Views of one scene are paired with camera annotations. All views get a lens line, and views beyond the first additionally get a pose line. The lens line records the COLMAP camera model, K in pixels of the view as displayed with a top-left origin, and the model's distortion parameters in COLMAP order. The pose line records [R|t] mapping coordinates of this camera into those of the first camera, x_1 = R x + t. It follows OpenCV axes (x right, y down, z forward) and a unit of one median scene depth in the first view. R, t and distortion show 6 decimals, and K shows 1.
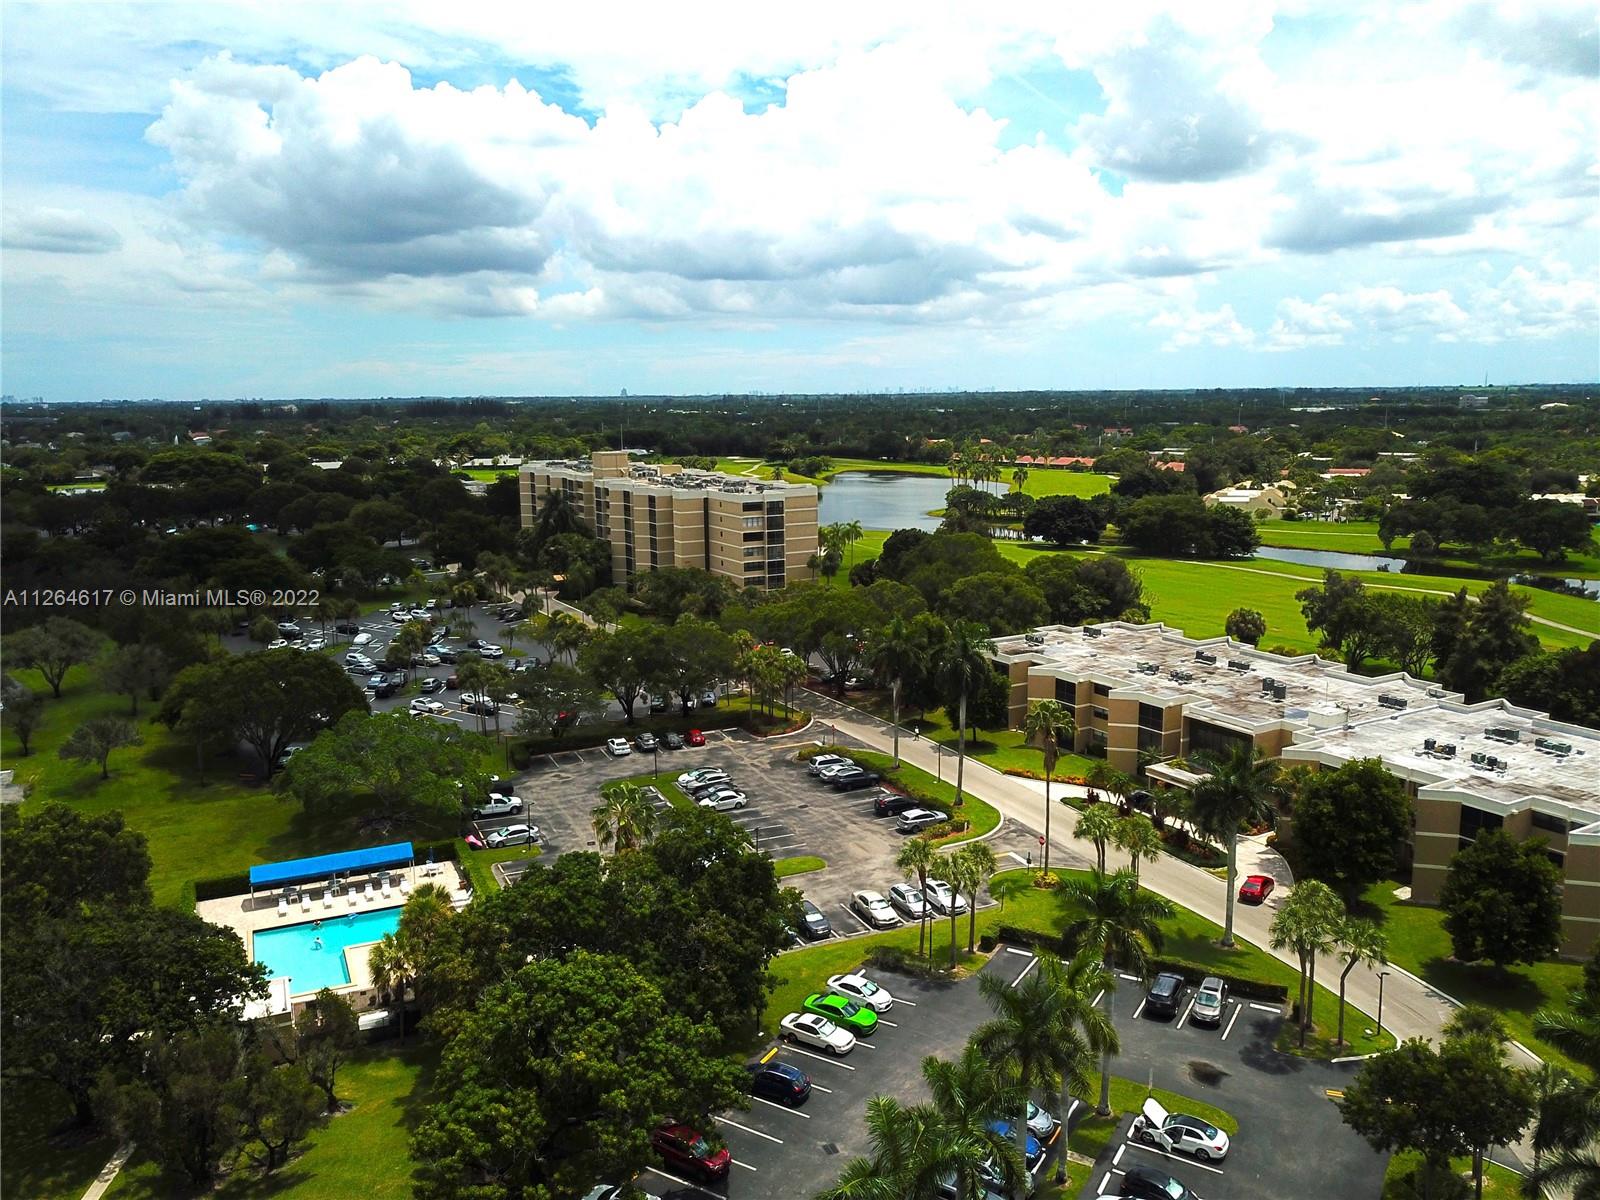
lens RADIAL K [[1226.6, 0, 797.4], [0, 1226.6, 584.7], [0, 0, 1]] dist [0.014243, -0.008356]
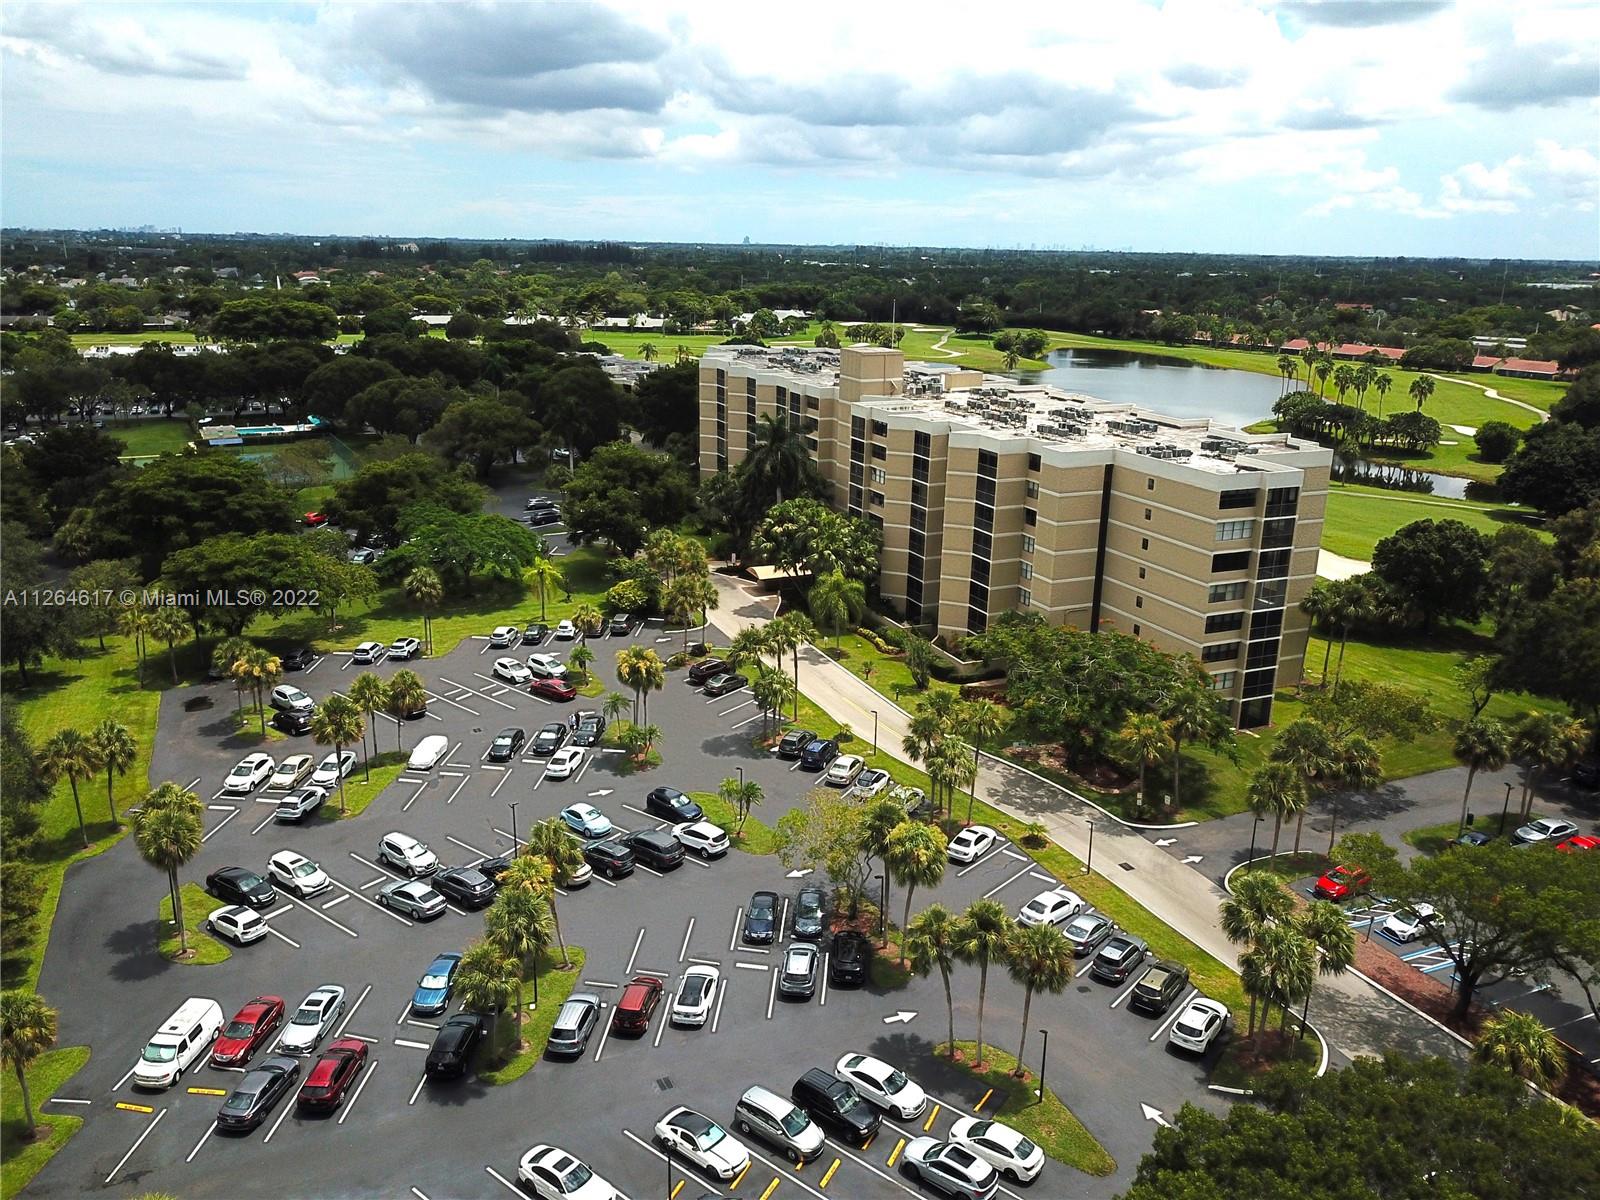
lens RADIAL K [[1226.6, 0, 800.1], [0, 1226.6, 571.7], [0, 0, 1]] dist [0.014243, -0.008356]
pose [[0.994974, 0.054152, -0.084223, -0.050660], [-0.045013, 0.993255, 0.106861, -0.024857], [0.089442, -0.102532, 0.990700, 0.160394]]
